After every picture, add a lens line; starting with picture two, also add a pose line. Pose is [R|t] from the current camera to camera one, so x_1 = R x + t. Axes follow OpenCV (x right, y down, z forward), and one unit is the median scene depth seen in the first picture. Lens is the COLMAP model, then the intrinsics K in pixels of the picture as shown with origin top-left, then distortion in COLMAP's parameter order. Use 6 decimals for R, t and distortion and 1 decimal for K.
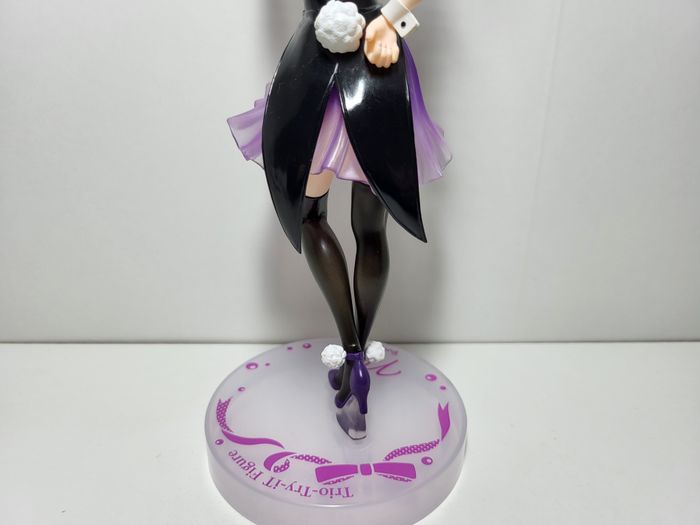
lens RADIAL K [[578.5, 0, 350.0], [0, 578.5, 262.5], [0, 0, 1]] dist [0.005891, 0.000255]
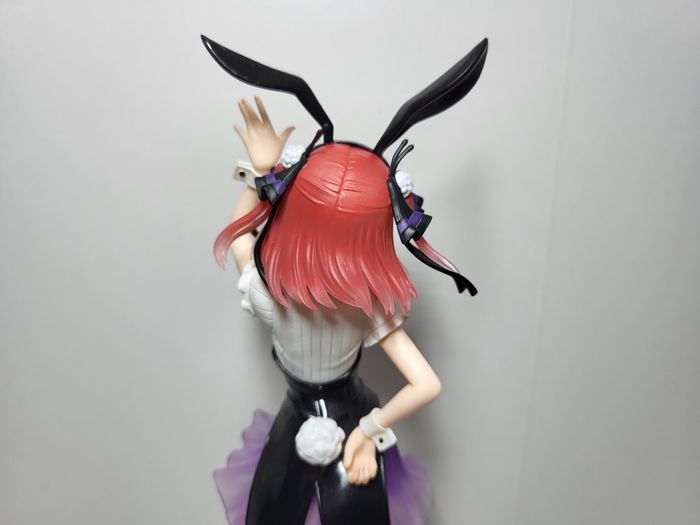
lens RADIAL K [[578.5, 0, 350.0], [0, 578.5, 262.5], [0, 0, 1]] dist [0.005891, 0.000255]
pose [[0.999998, -0.000901, 0.001503, 0.026608], [0.001023, 0.996514, -0.083419, -0.494122], [-0.001423, 0.083421, 0.996513, -0.043598]]
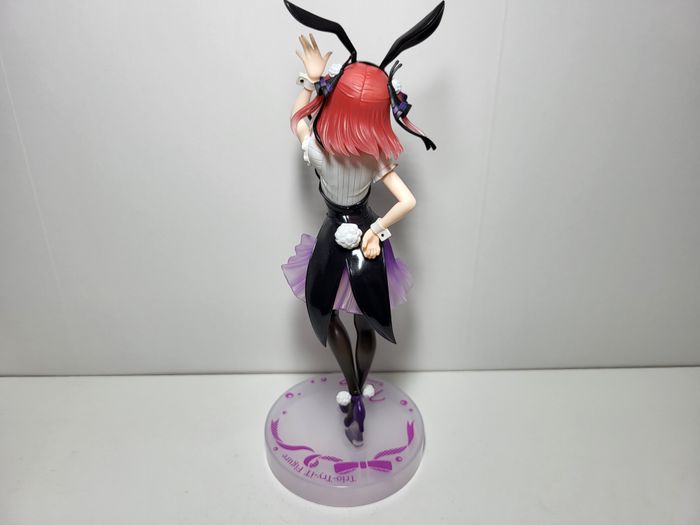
lens RADIAL K [[578.5, 0, 350.0], [0, 578.5, 262.5], [0, 0, 1]] dist [0.005891, 0.000255]
pose [[0.999920, -0.006390, 0.010902, -0.025493], [0.005639, 0.997699, 0.067570, -0.346250], [-0.011309, -0.067503, 0.997655, -0.650857]]
